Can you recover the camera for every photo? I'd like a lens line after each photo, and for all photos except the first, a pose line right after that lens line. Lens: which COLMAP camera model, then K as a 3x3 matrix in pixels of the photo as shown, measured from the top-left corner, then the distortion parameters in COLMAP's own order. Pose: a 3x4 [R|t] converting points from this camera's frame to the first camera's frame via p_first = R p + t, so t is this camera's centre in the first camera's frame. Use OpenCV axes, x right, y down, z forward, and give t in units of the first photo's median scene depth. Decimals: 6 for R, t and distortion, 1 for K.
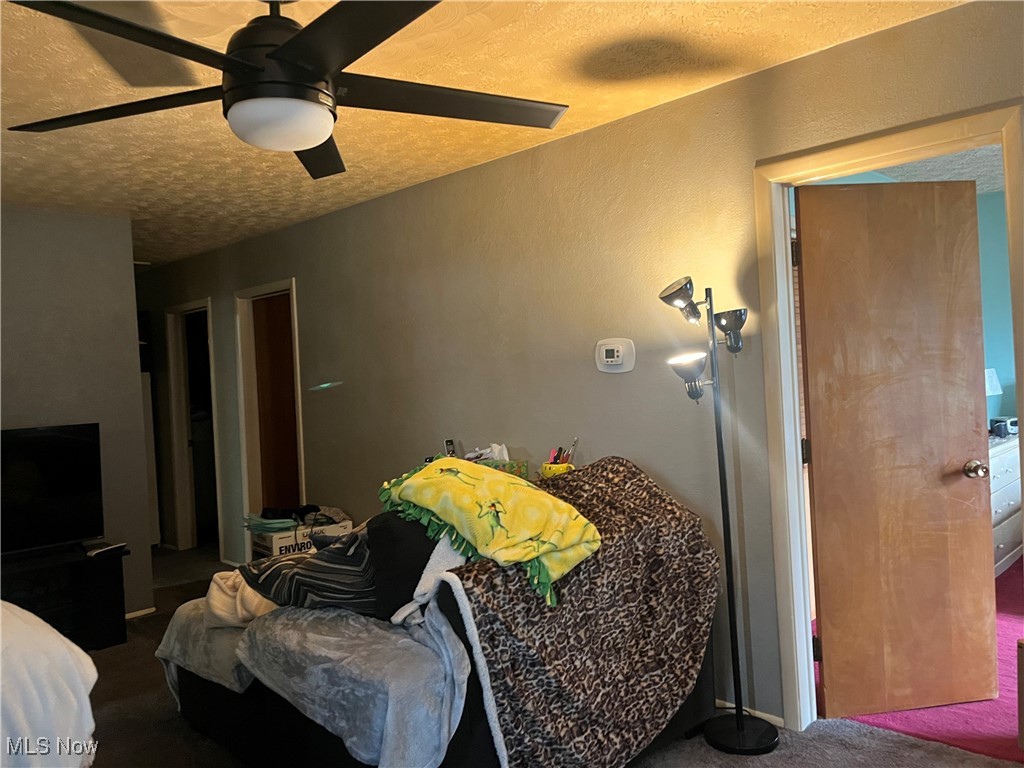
lens RADIAL K [[773.0, 0, 502.6], [0, 773.0, 374.9], [0, 0, 1]] dist [0.068356, -0.092781]
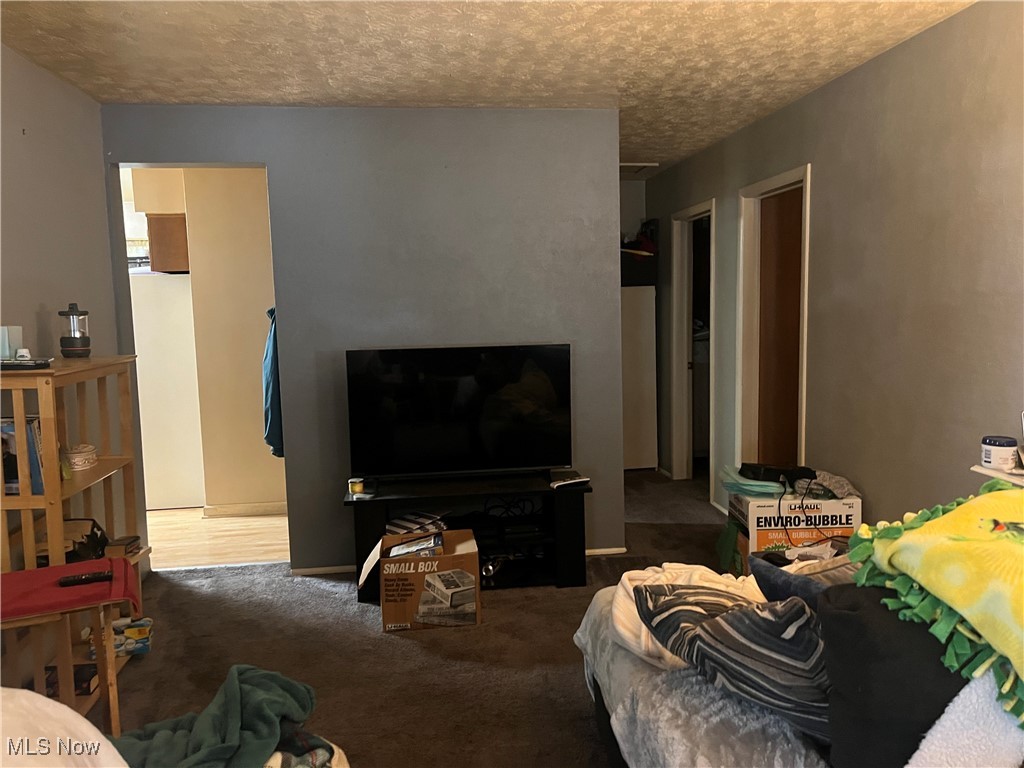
lens RADIAL K [[773.0, 0, 512.7], [0, 773.0, 383.5], [0, 0, 1]] dist [0.068356, -0.092781]
pose [[0.786071, 0.095518, -0.610711, -0.027323], [-0.018634, 0.991201, 0.131044, -0.017927], [0.617855, -0.091630, 0.780935, 0.460313]]
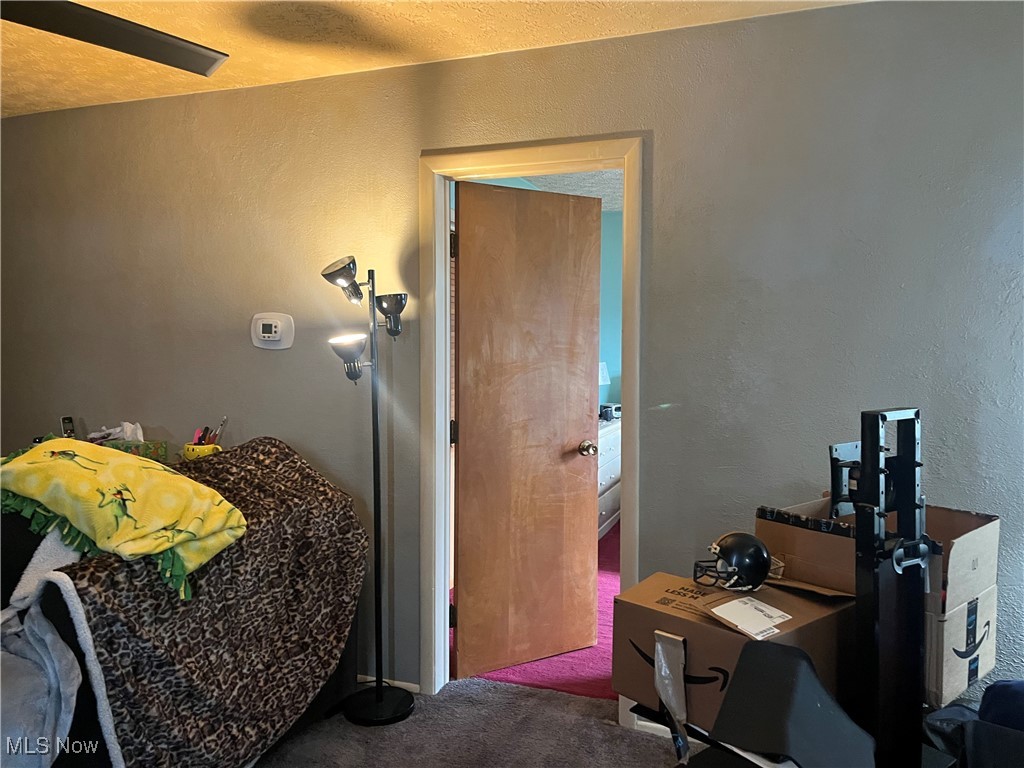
lens RADIAL K [[773.0, 0, 512.9], [0, 773.0, 381.3], [0, 0, 1]] dist [0.068356, -0.092781]
pose [[0.902964, 0.034368, 0.428340, 0.006632], [-0.049072, 0.998523, 0.023330, -0.000399], [-0.426906, -0.042086, 0.903316, 0.011660]]
